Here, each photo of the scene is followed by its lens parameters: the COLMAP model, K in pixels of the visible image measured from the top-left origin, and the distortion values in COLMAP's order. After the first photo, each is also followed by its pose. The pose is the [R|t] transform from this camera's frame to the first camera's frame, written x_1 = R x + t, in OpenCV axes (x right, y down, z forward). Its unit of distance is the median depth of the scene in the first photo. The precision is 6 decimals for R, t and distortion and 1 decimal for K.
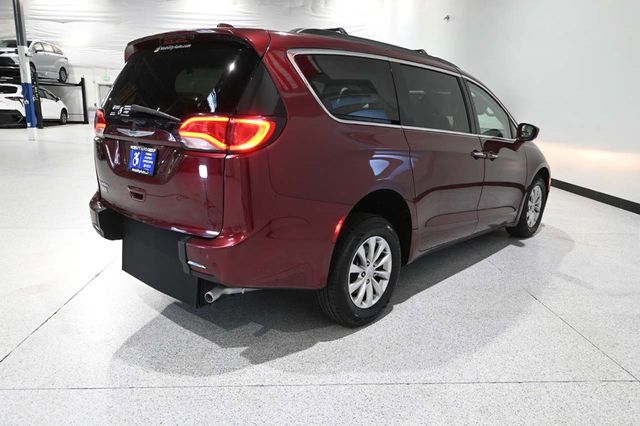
lens RADIAL K [[486.9, 0, 318.9], [0, 486.9, 213.3], [0, 0, 1]] dist [-0.003118, -0.000856]
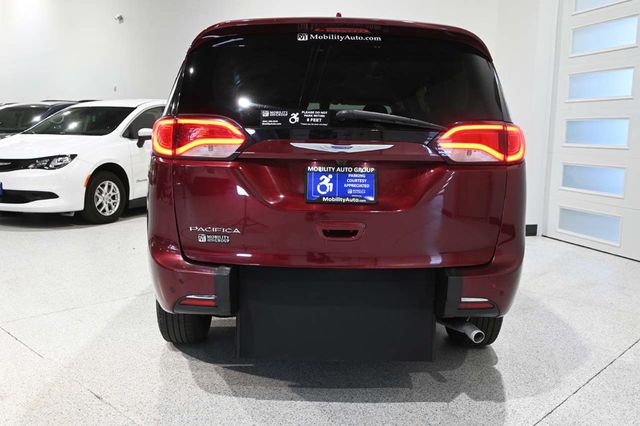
lens RADIAL K [[591.8, 0, 320.4], [0, 591.8, 210.1], [0, 0, 1]] dist [-0.011644, 0.000000]
pose [[0.728340, -0.098023, 0.678168, -1.017602], [0.149500, 0.988604, -0.017666, -0.061518], [-0.668708, 0.114254, 0.734694, 0.377872]]
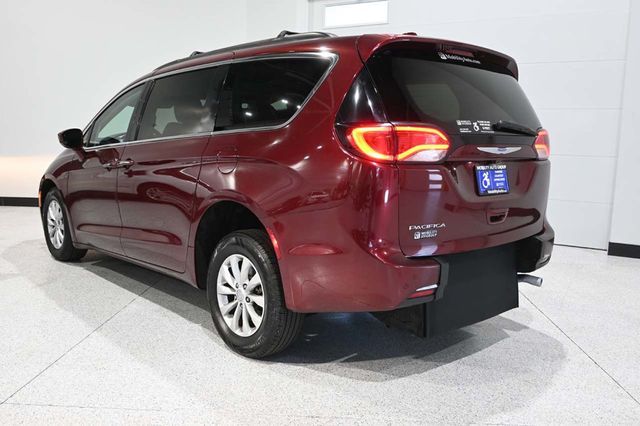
lens RADIAL K [[591.8, 0, 319.2], [0, 591.8, 215.5], [0, 0, 1]] dist [-0.011644, 0.000000]
pose [[0.098565, -0.159666, 0.982238, -1.541834], [0.204520, 0.969224, 0.137028, -0.269972], [-0.973887, 0.187382, 0.128186, 1.216740]]
